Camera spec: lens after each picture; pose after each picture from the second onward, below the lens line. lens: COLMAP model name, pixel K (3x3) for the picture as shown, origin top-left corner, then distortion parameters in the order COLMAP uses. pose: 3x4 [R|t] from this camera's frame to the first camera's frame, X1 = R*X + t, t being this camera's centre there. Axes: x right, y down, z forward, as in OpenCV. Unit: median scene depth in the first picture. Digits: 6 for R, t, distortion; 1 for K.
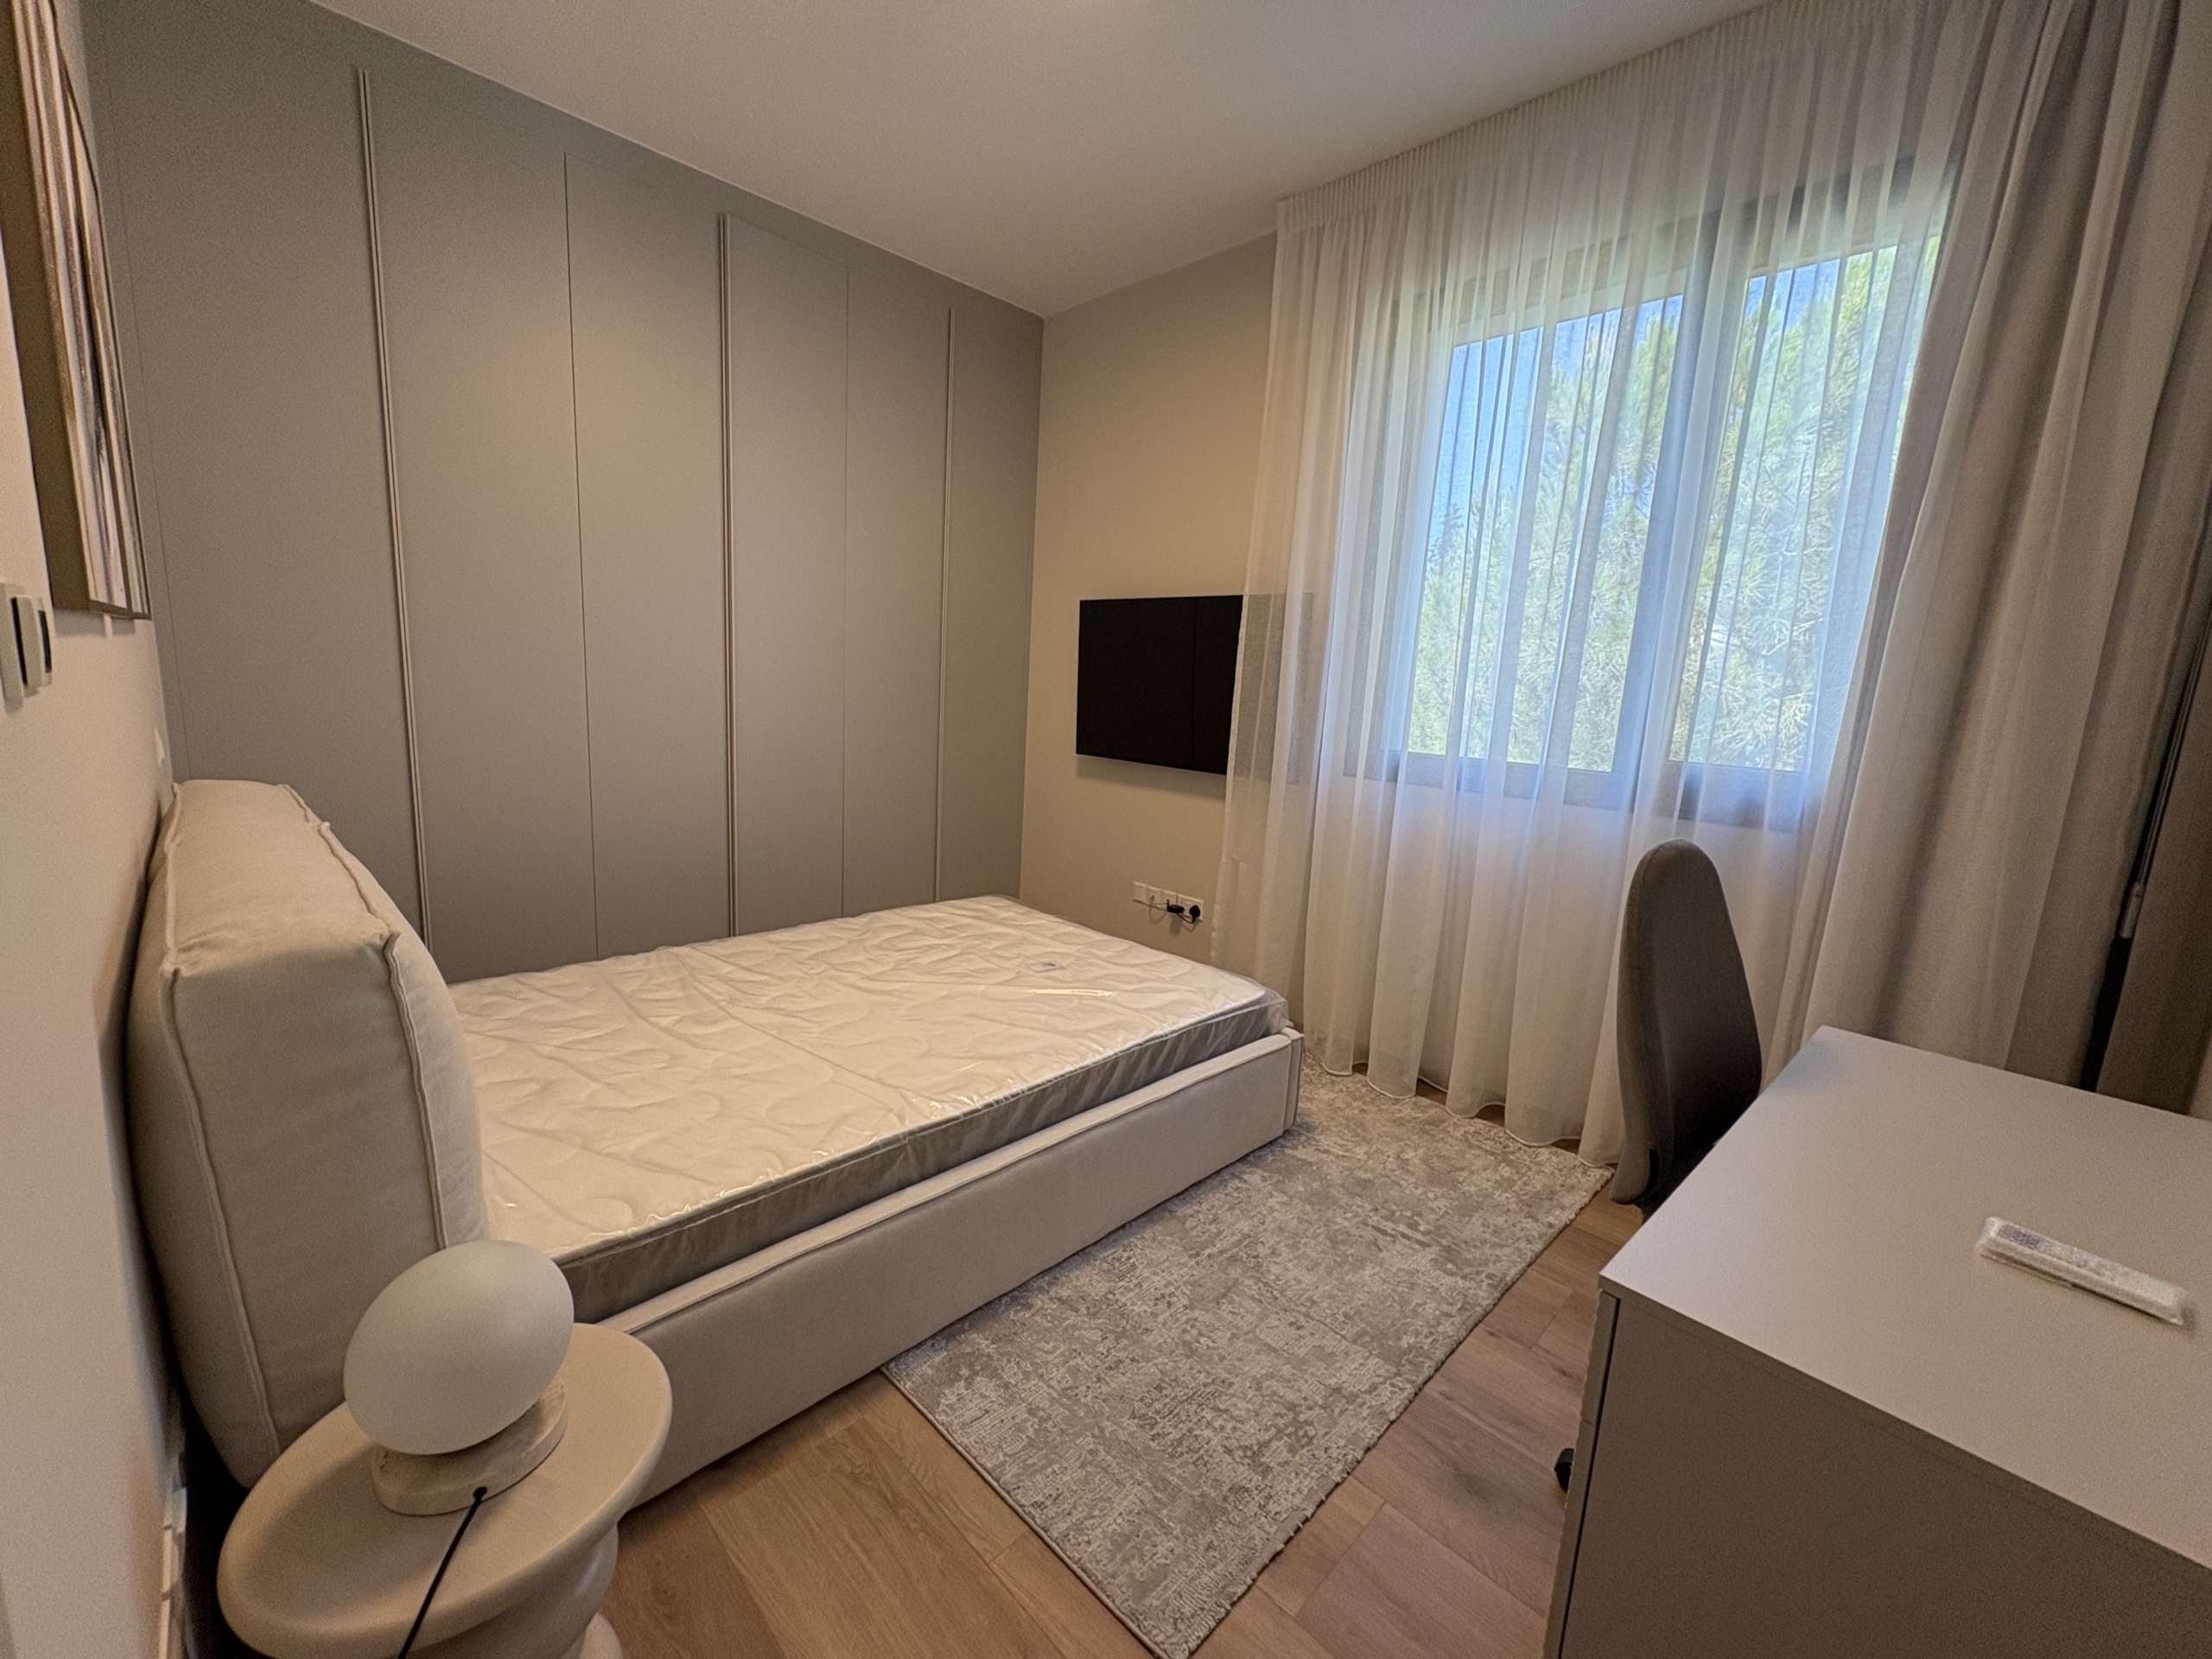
lens RADIAL K [[882.2, 0, 1104.8], [0, 882.2, 832.9], [0, 0, 1]] dist [-0.000344, -0.000039]
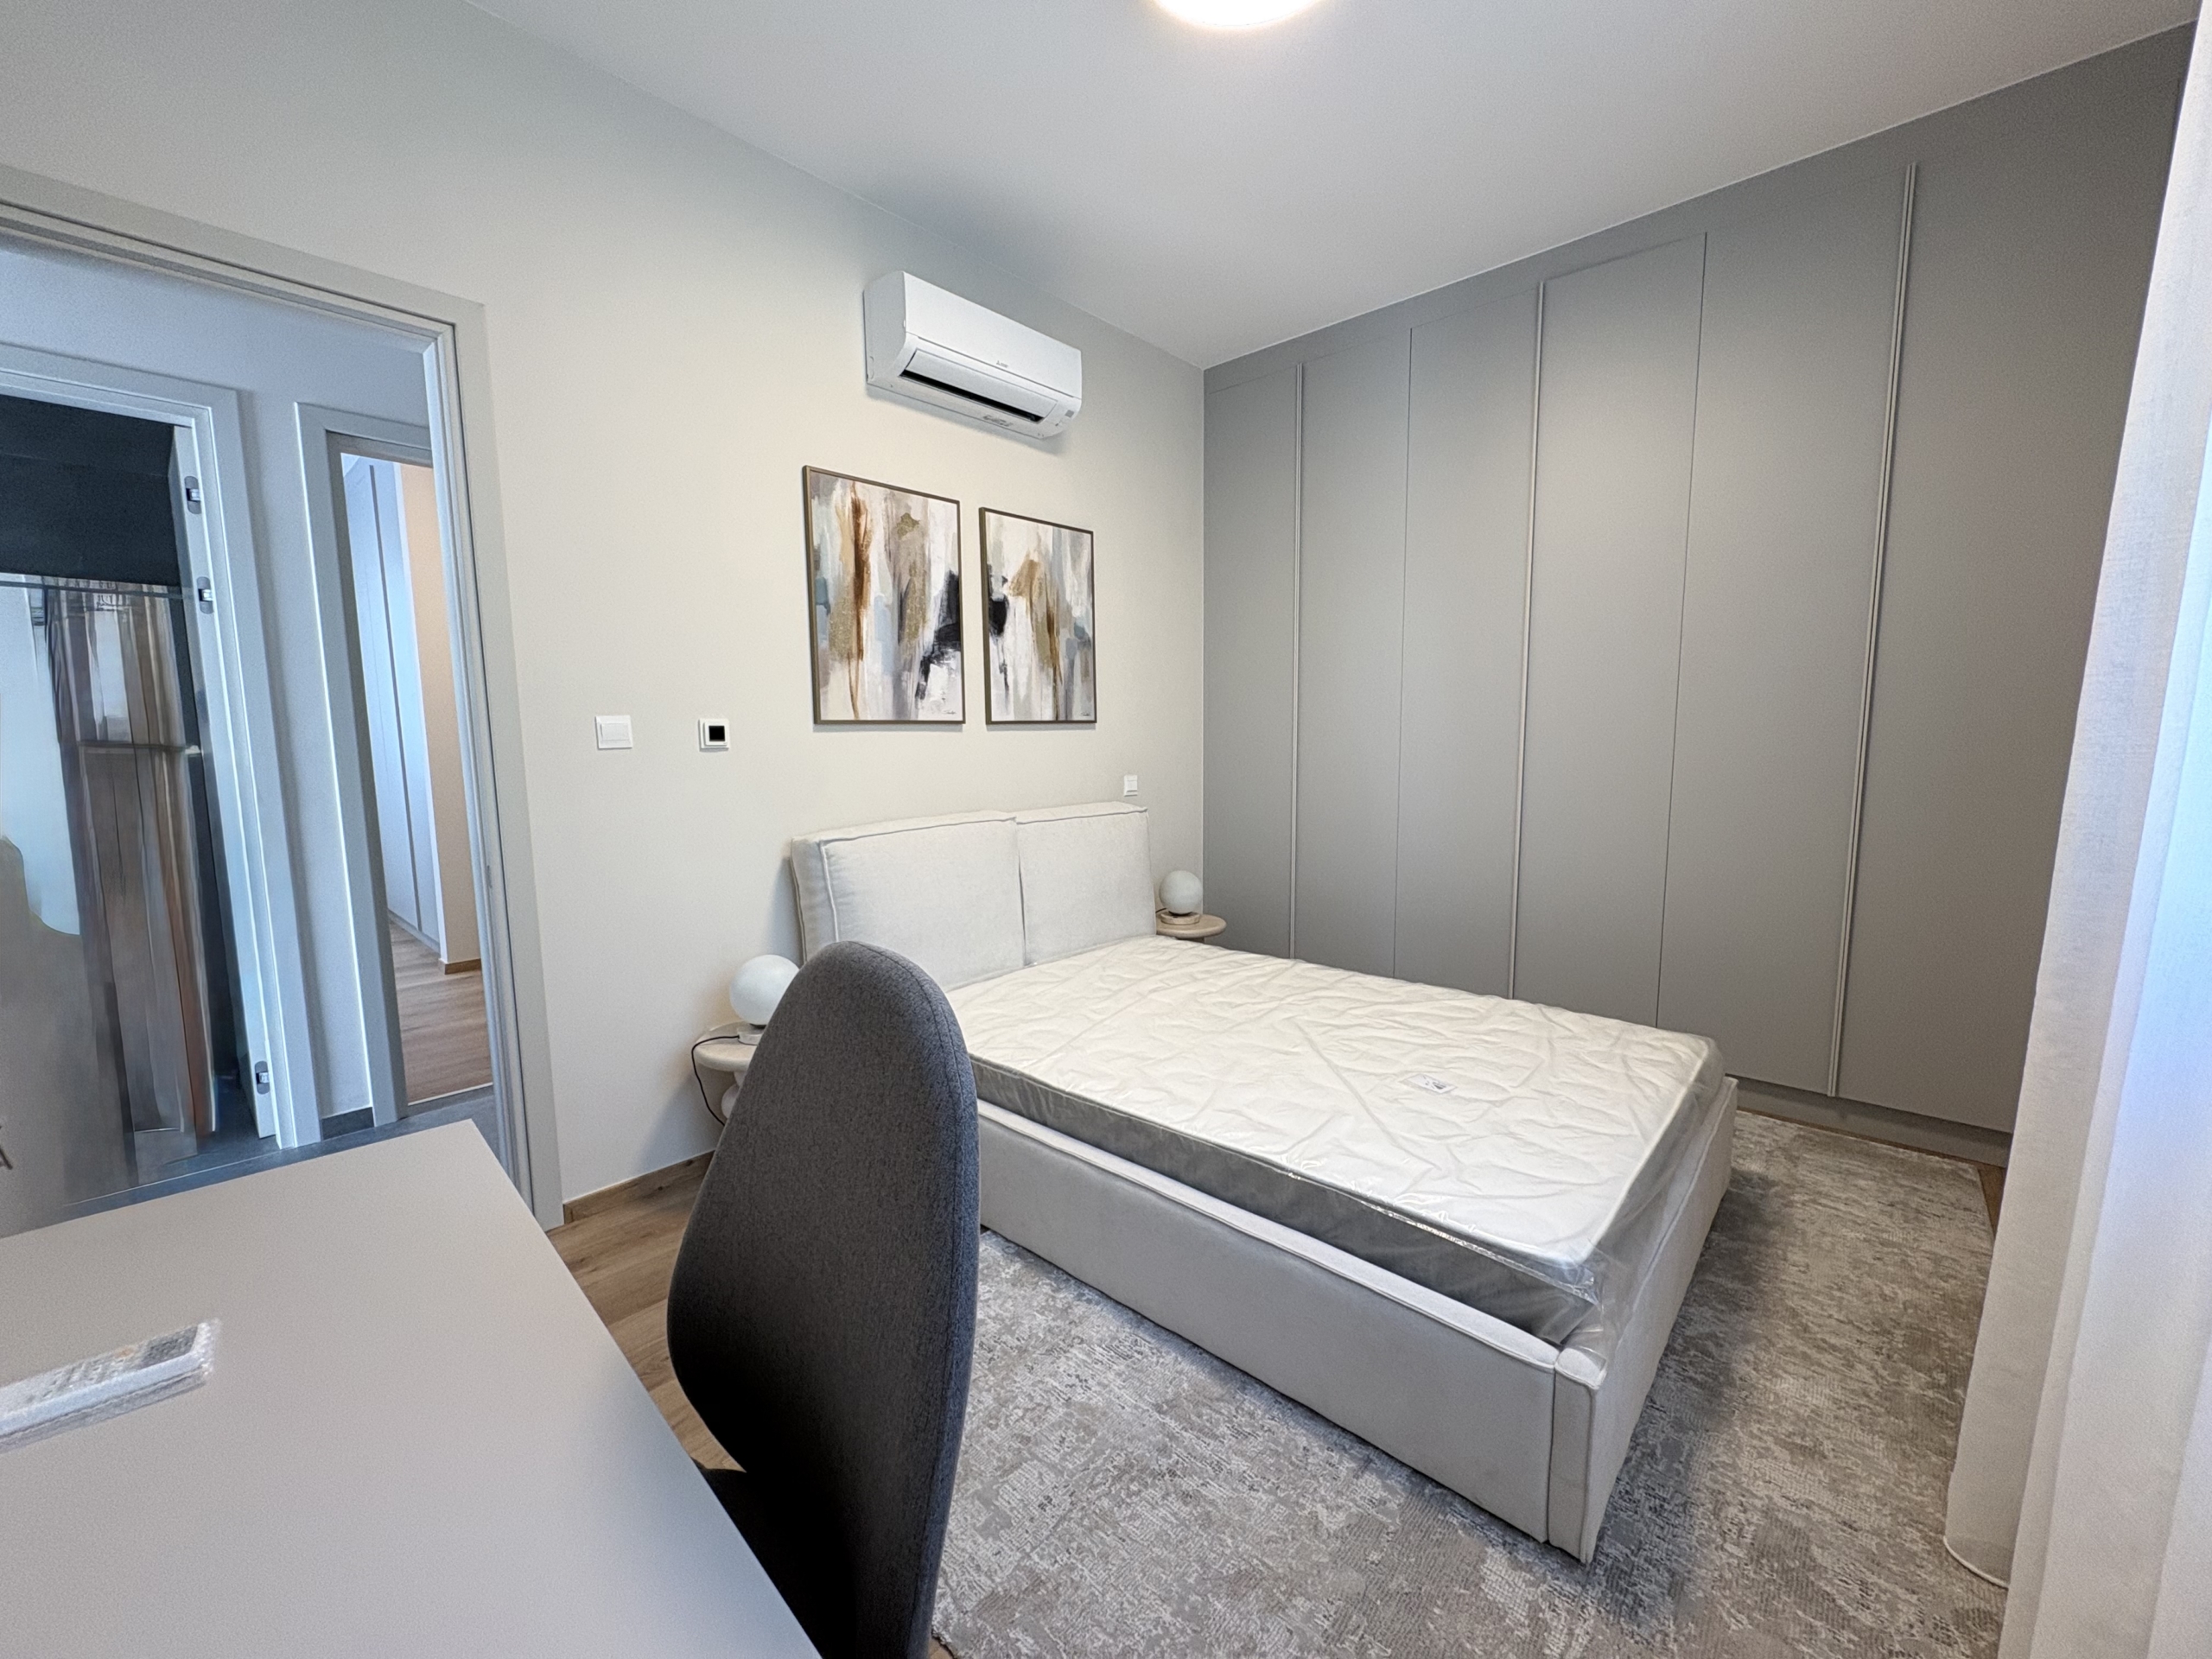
lens RADIAL K [[882.2, 0, 1106.1], [0, 882.2, 831.9], [0, 0, 1]] dist [-0.000344, -0.000039]
pose [[0.042688, 0.056180, -0.997508, 0.809957], [-0.152735, 0.987049, 0.049055, -0.075111], [0.987345, 0.150260, 0.050716, 0.758179]]
